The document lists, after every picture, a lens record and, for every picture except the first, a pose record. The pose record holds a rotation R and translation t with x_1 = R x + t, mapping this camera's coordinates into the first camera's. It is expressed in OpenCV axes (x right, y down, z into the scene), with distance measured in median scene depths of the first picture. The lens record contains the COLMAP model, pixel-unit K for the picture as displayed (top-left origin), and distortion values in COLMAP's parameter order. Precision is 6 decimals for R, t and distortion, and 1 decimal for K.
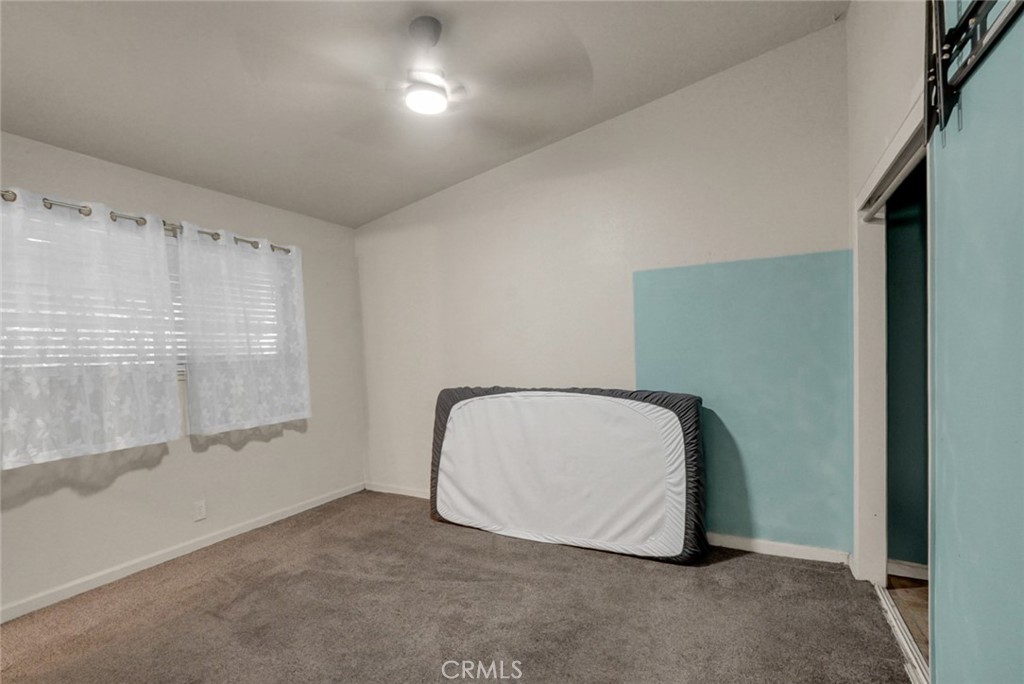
lens RADIAL K [[480.4, 0, 514.4], [0, 480.4, 357.9], [0, 0, 1]] dist [-0.000115, 0.000445]
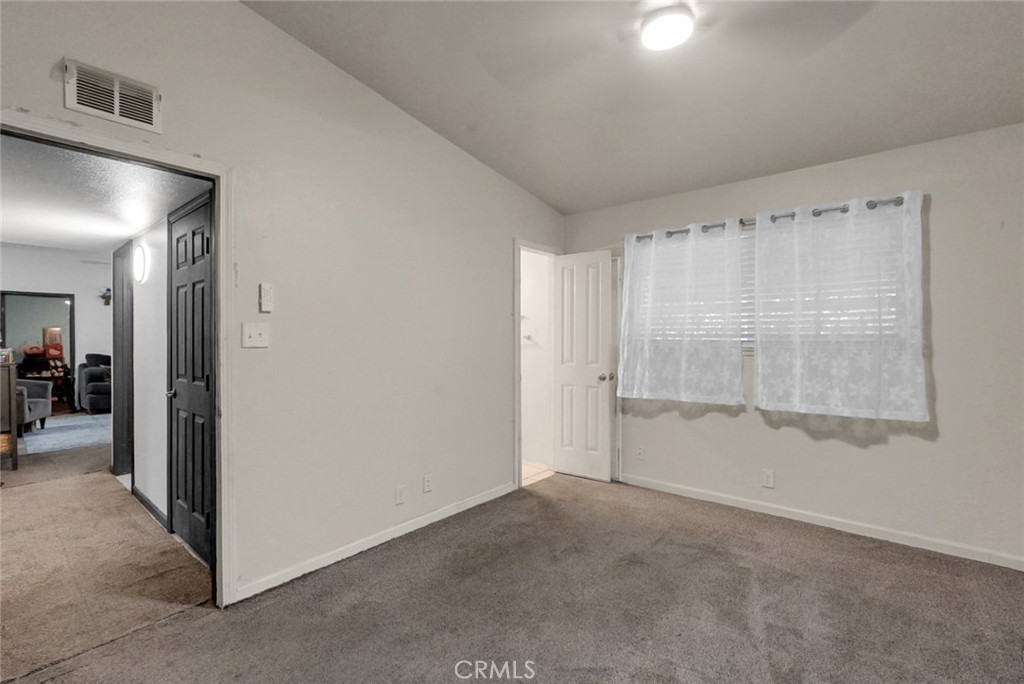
lens RADIAL K [[450.3, 0, 516.2], [0, 450.3, 342.6], [0, 0, 1]] dist [0.000349, 0.001595]
pose [[-0.205154, 0.029415, -0.978288, 0.446543], [-0.018926, 0.999242, 0.034014, -0.009828], [0.978547, 0.025493, -0.204442, 0.665755]]
